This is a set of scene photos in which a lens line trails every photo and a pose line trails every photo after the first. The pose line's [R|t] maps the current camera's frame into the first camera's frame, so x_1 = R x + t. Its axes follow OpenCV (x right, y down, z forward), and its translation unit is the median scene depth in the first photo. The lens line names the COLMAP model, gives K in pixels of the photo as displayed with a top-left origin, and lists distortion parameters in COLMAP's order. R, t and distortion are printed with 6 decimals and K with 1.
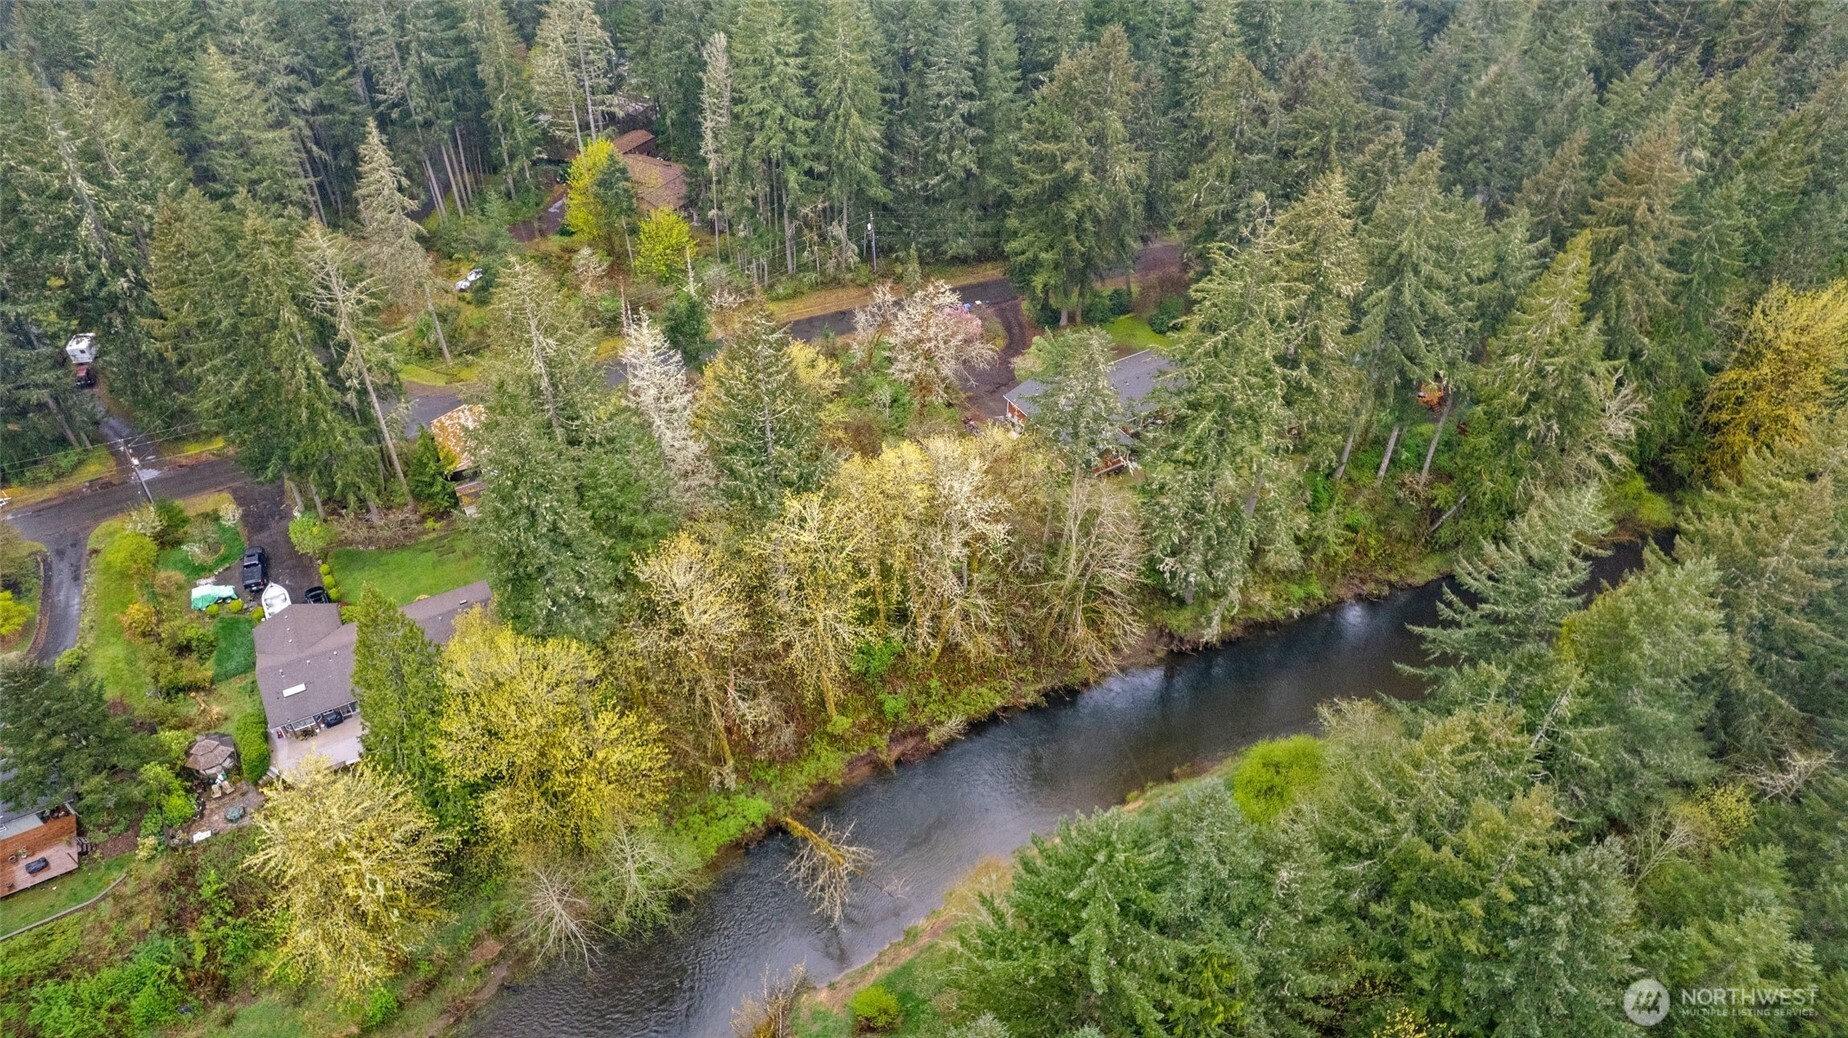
lens RADIAL K [[1170.7, 0, 921.3], [0, 1170.7, 524.4], [0, 0, 1]] dist [-0.073796, 0.067212]
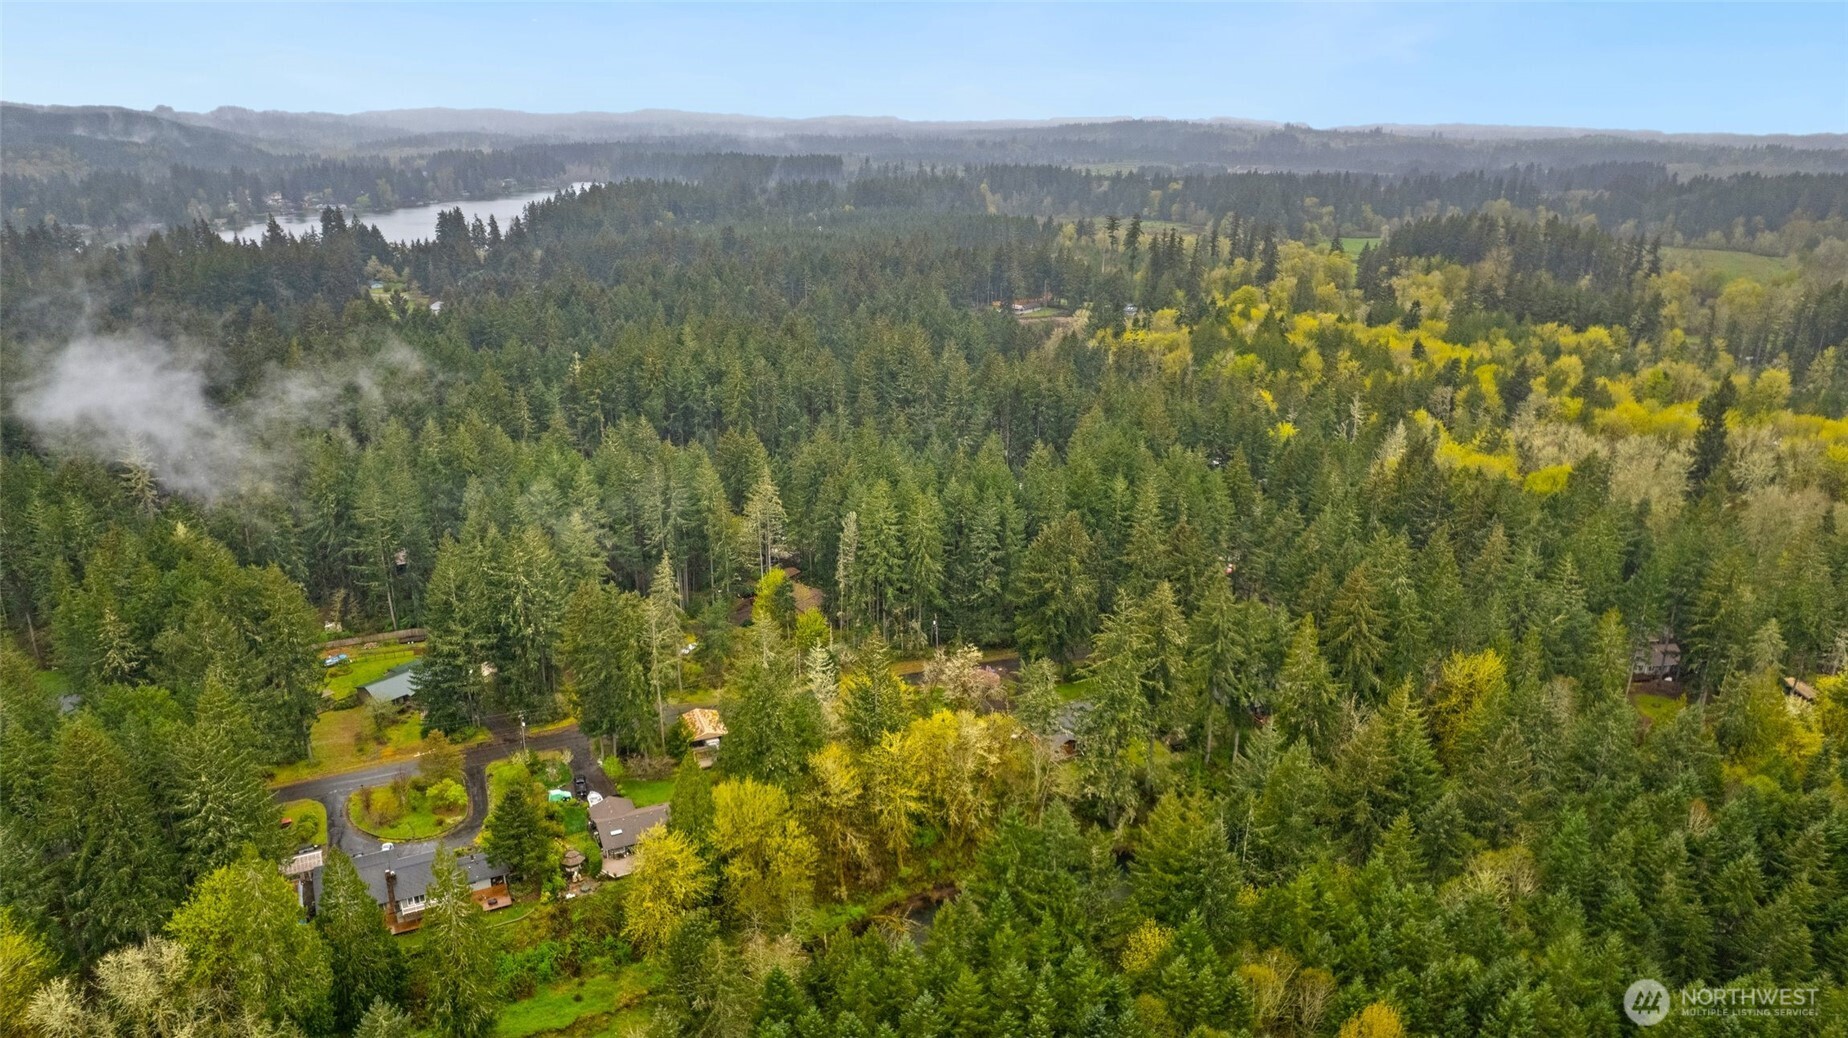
lens RADIAL K [[1170.7, 0, 921.3], [0, 1170.7, 524.4], [0, 0, 1]] dist [-0.073796, 0.067212]
pose [[0.997640, 0.012918, -0.067439, 0.051961], [-0.037379, 0.926041, -0.375567, 0.264664], [0.057600, 0.377201, 0.924339, -0.649550]]
